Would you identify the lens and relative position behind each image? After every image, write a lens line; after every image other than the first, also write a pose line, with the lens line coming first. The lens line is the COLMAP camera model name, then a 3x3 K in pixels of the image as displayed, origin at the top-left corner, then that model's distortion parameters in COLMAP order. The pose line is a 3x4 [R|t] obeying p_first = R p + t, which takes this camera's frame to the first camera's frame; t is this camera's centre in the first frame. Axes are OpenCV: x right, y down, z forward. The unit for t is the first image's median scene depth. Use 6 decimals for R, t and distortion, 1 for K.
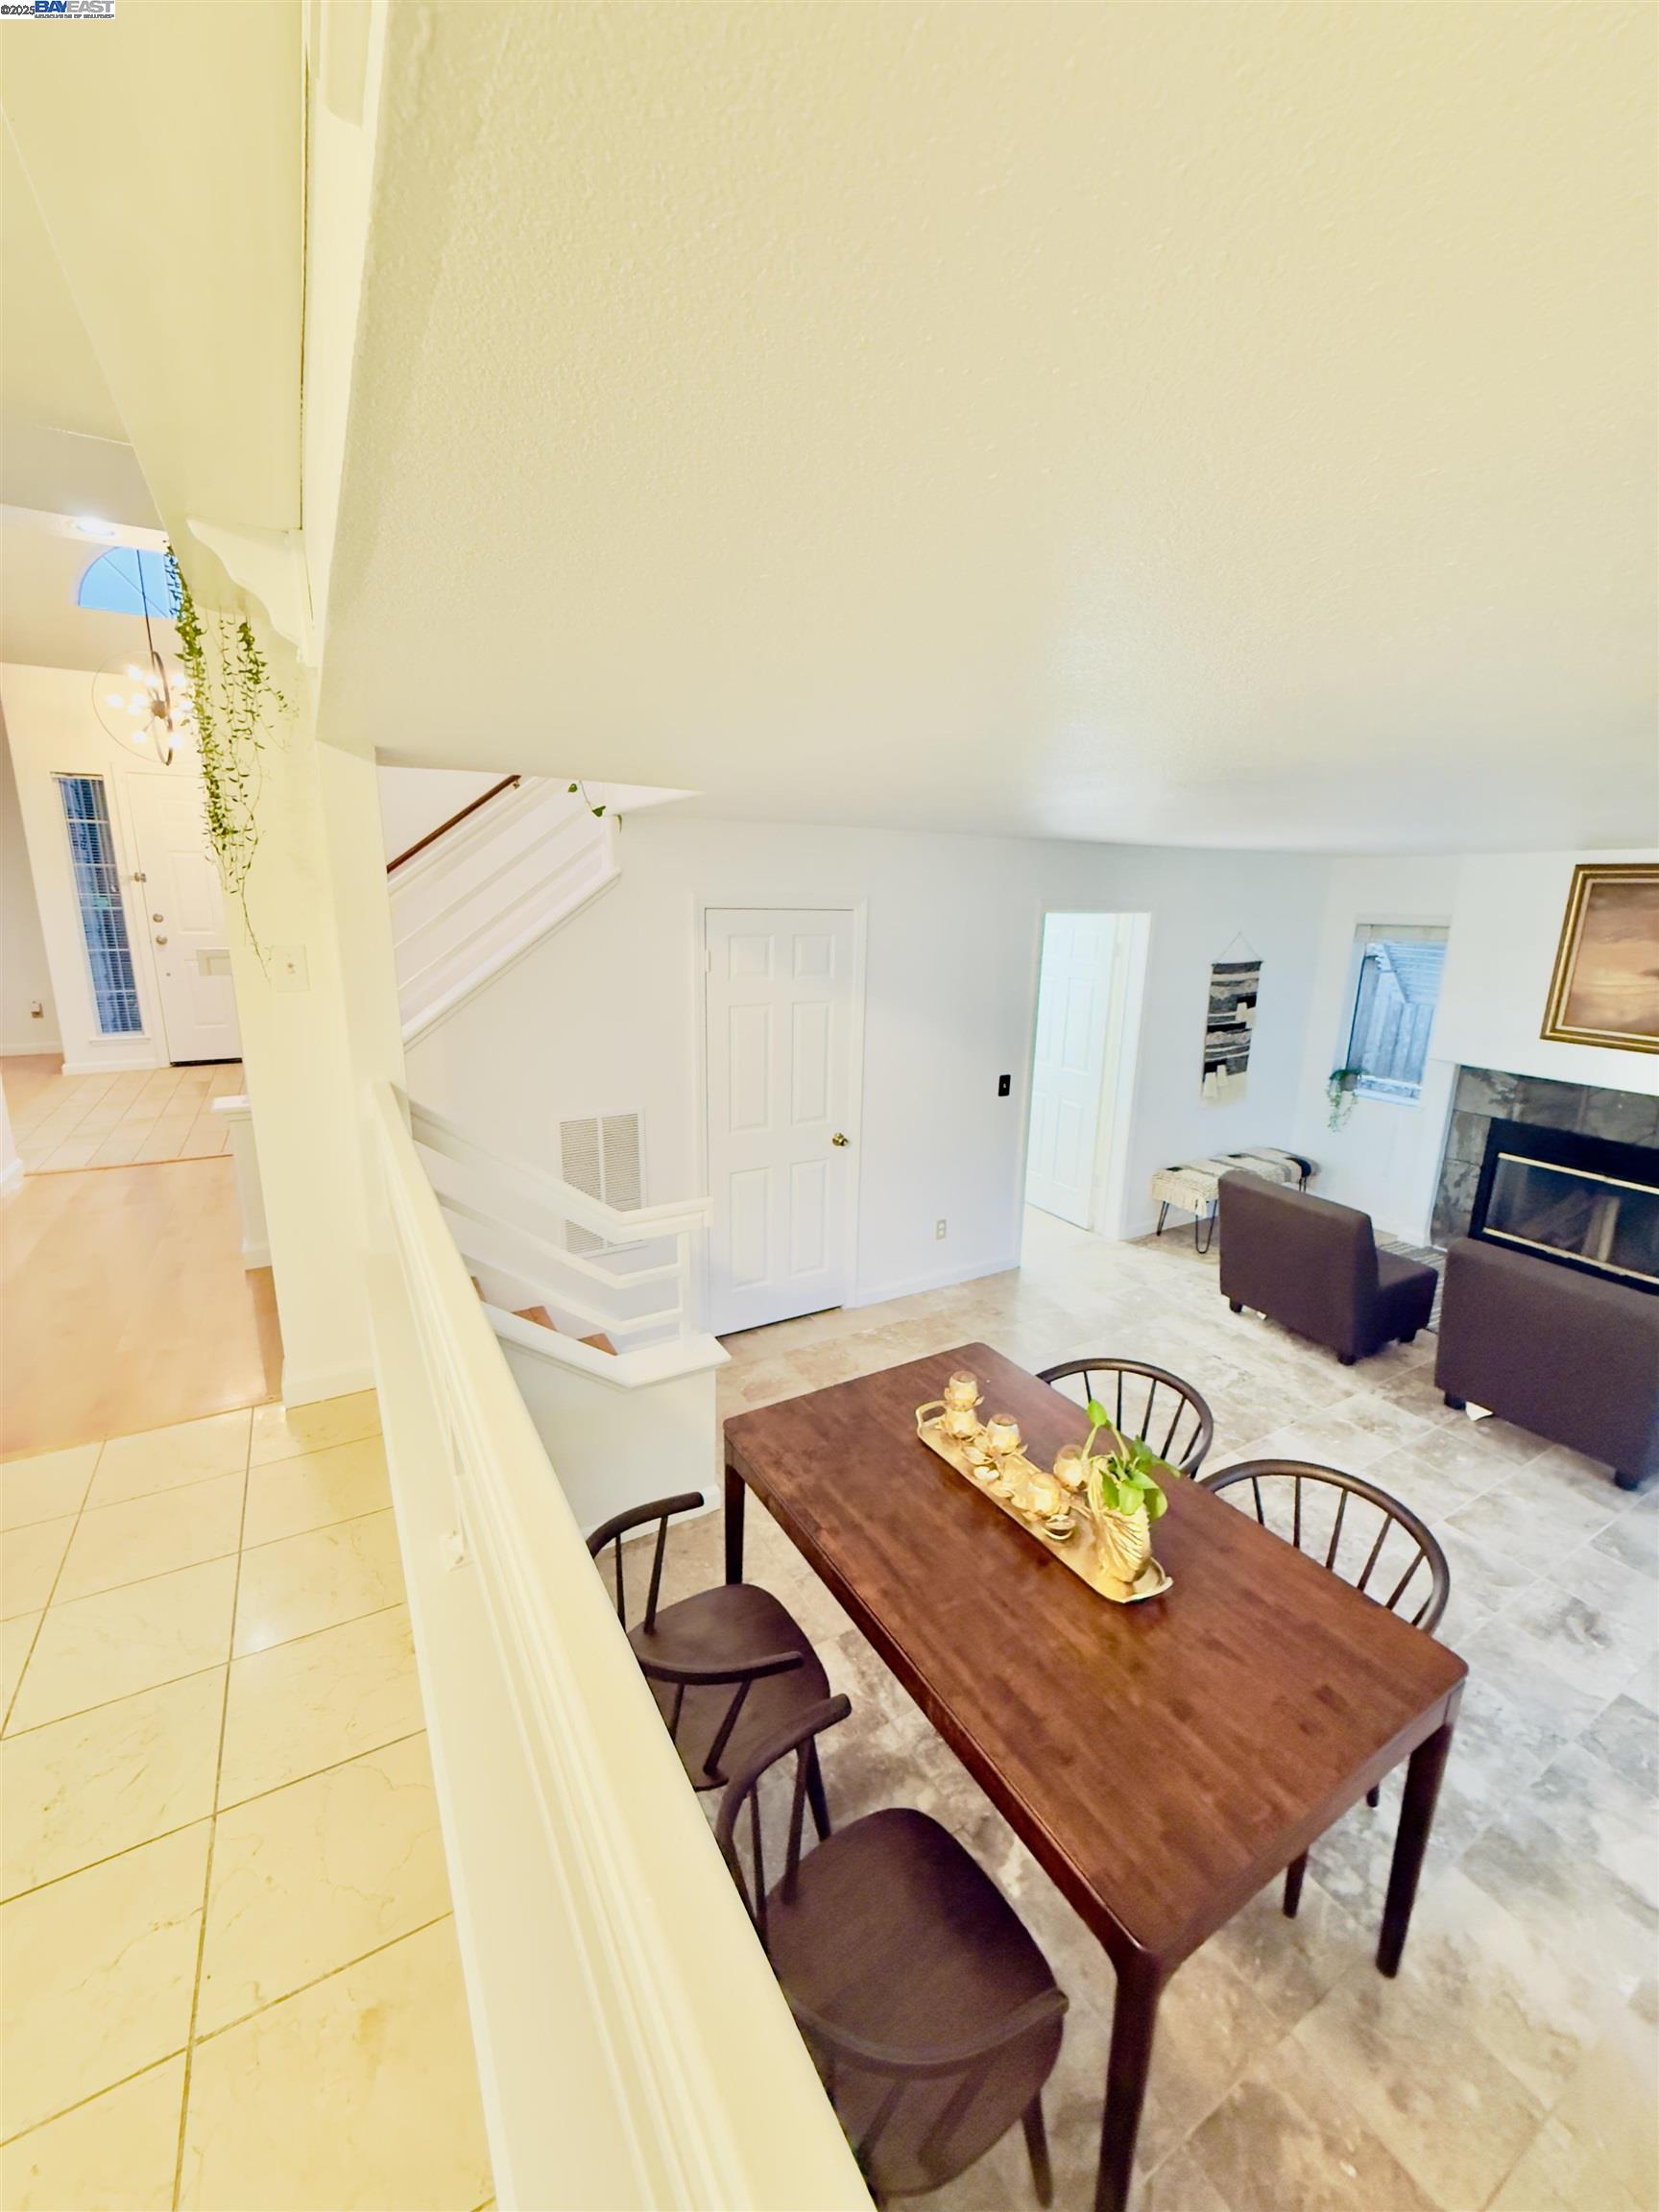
lens RADIAL K [[880.6, 0, 828.5], [0, 880.6, 1096.7], [0, 0, 1]] dist [-0.003474, 0.000977]
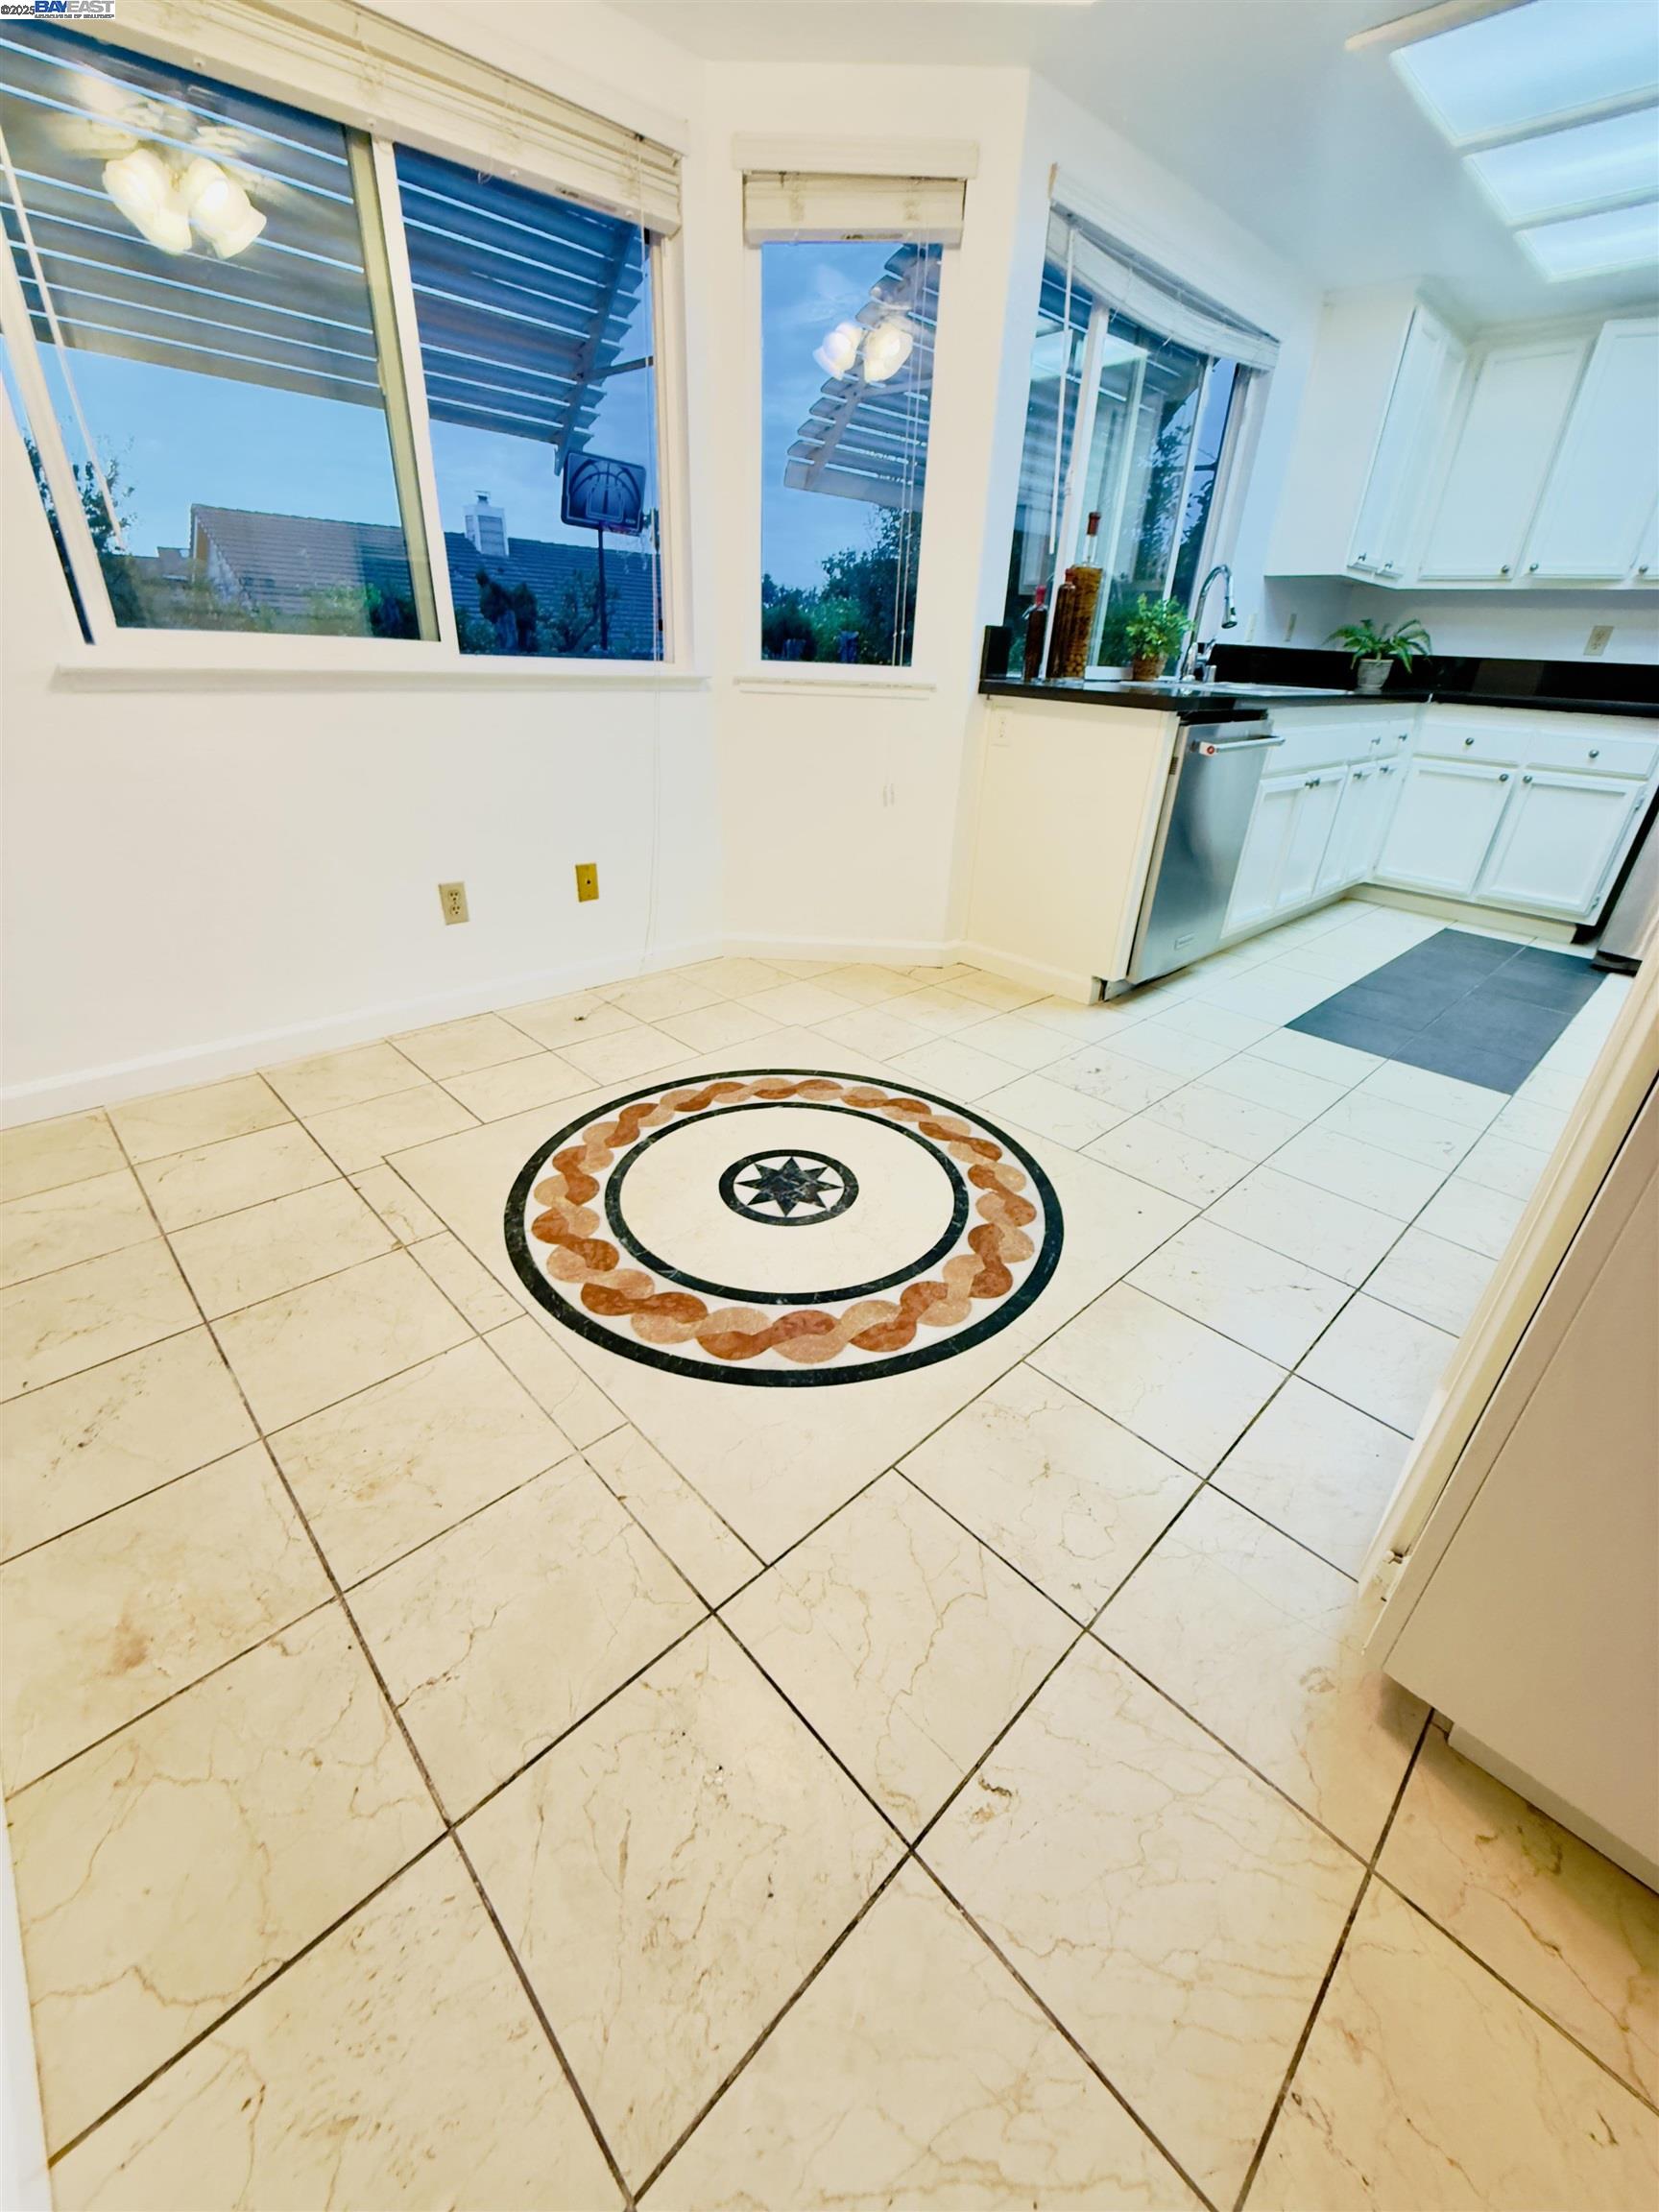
lens RADIAL K [[880.6, 0, 833.4], [0, 880.6, 1098.6], [0, 0, 1]] dist [-0.003474, 0.000977]
pose [[-0.968869, 0.056408, -0.241061, -0.878301], [-0.114140, 0.762270, 0.637116, -0.025711], [0.219692, 0.644797, -0.732101, 1.233827]]
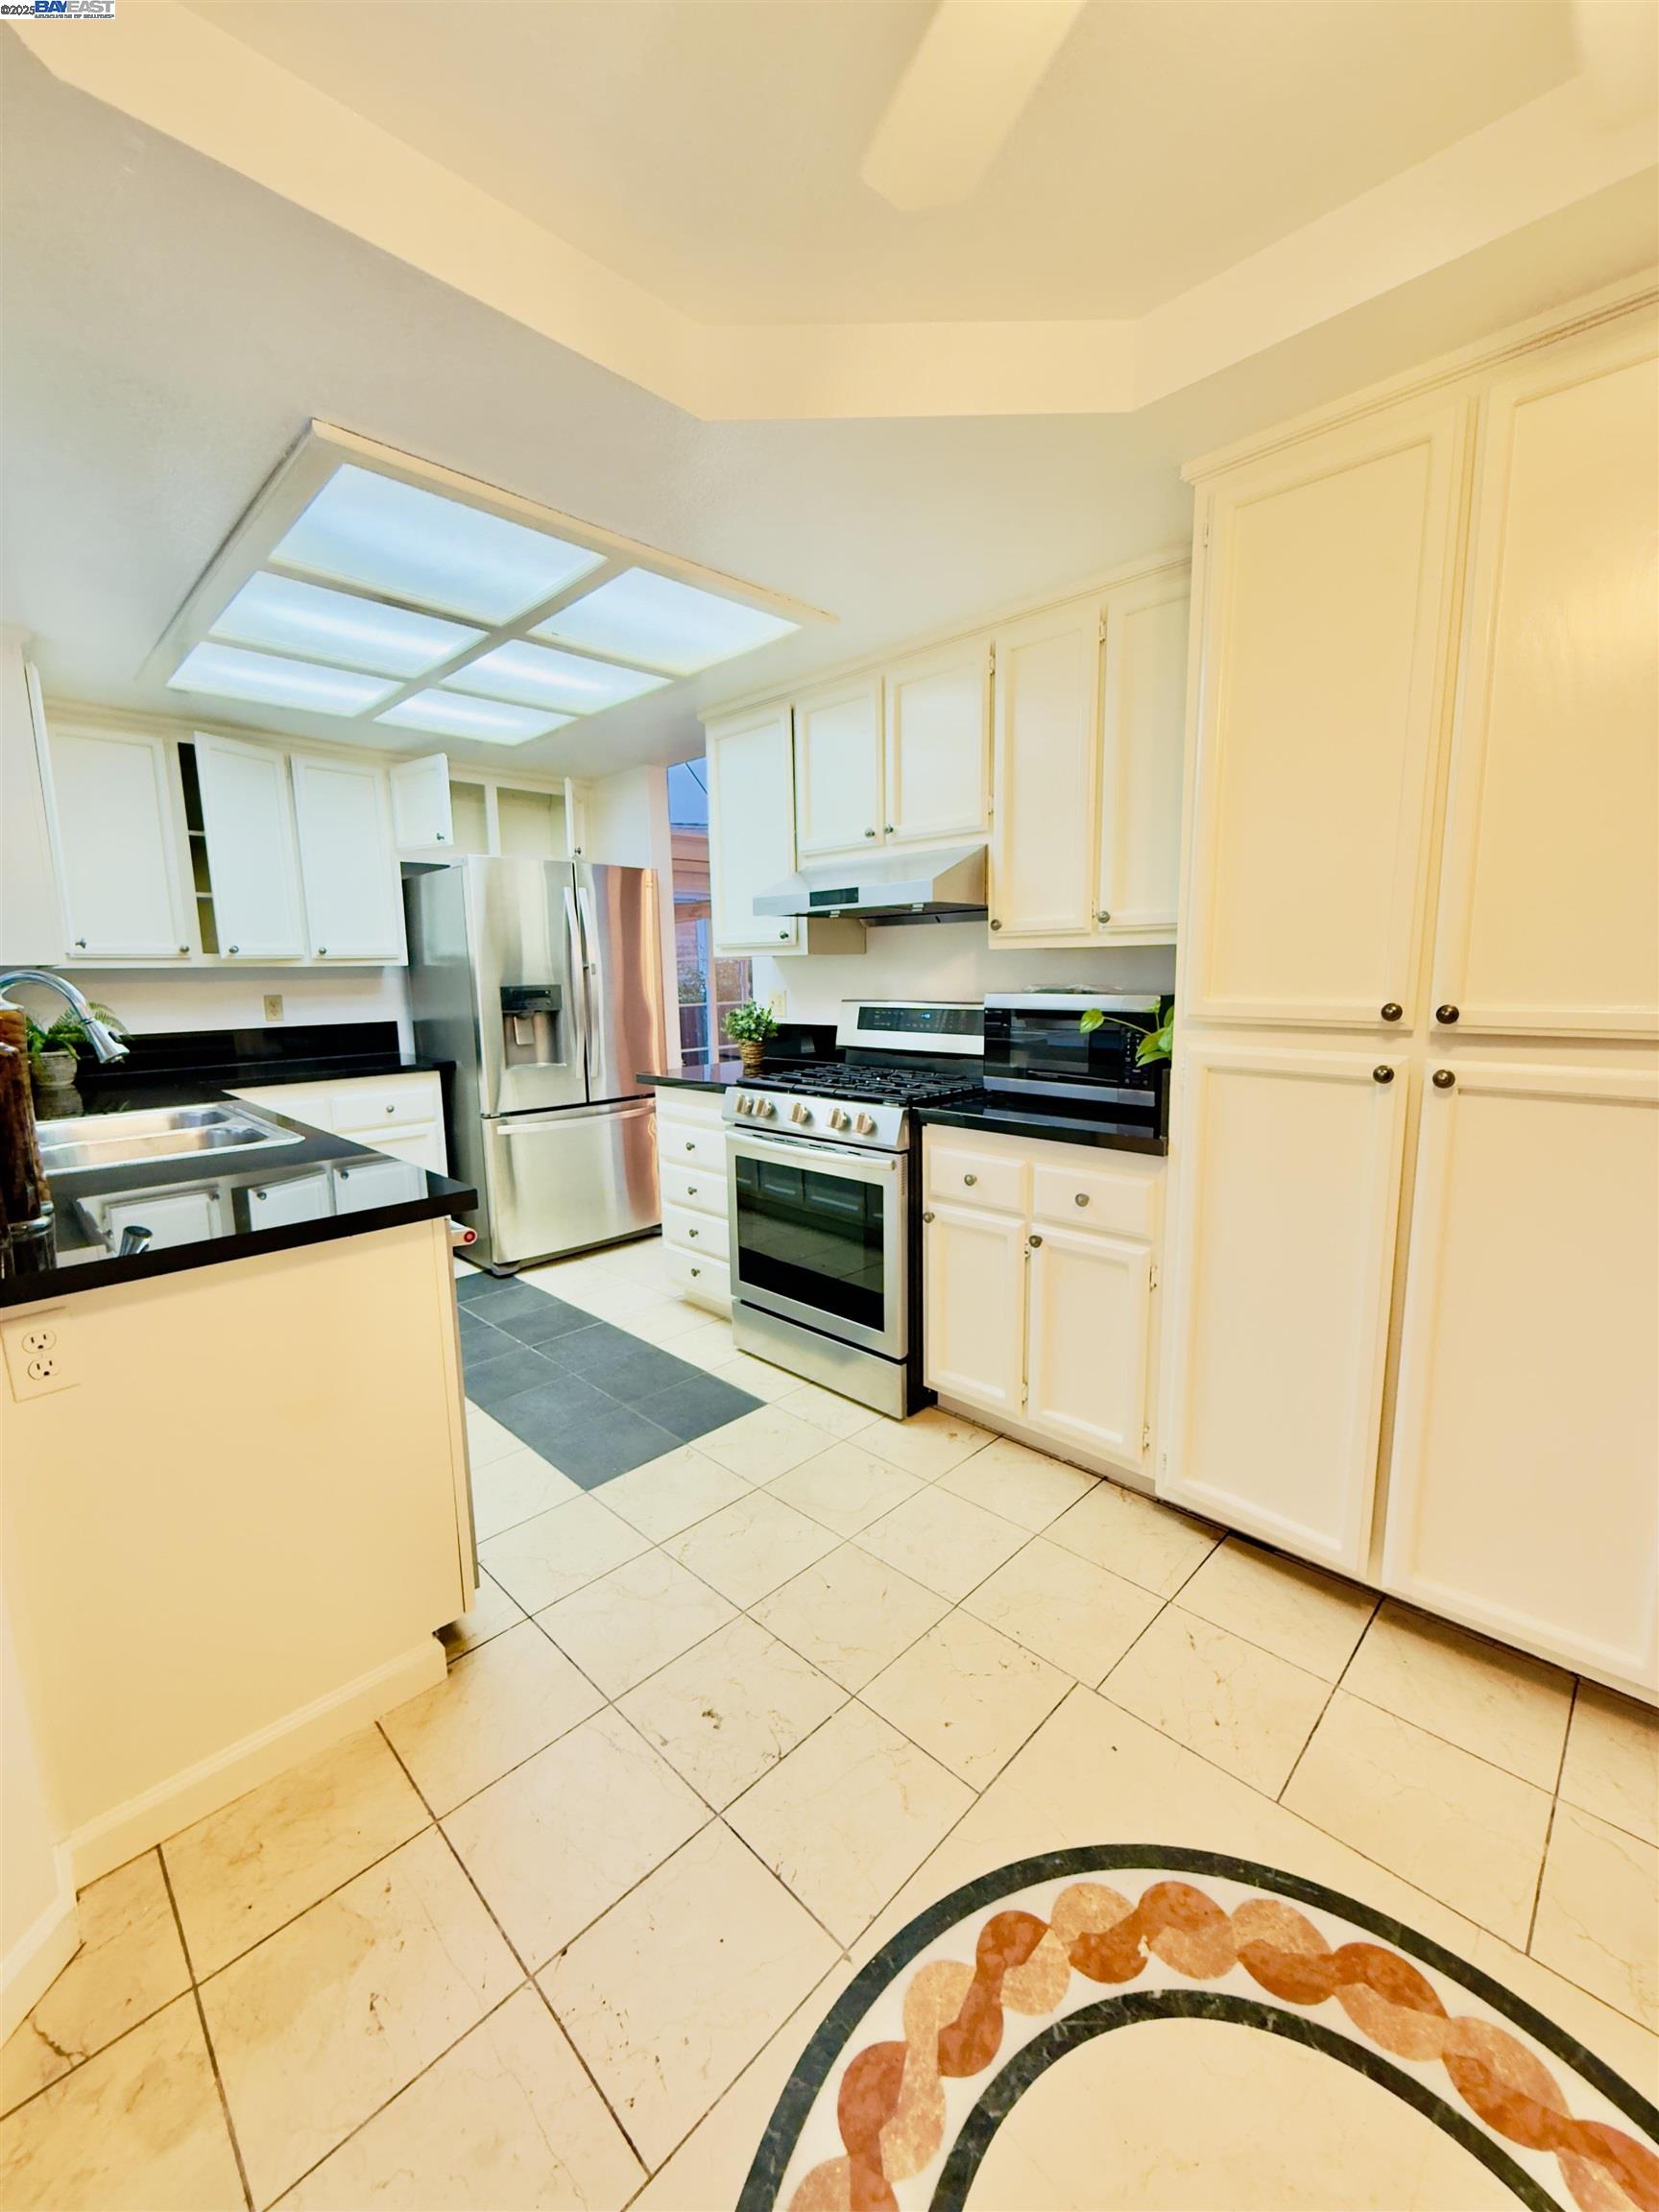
lens RADIAL K [[880.6, 0, 830.1], [0, 880.6, 1096.3], [0, 0, 1]] dist [-0.003474, 0.000977]
pose [[0.262780, 0.116507, -0.957796, -0.783943], [-0.195306, 0.978556, 0.065448, 0.122273], [0.944882, 0.169864, 0.279900, -0.392074]]
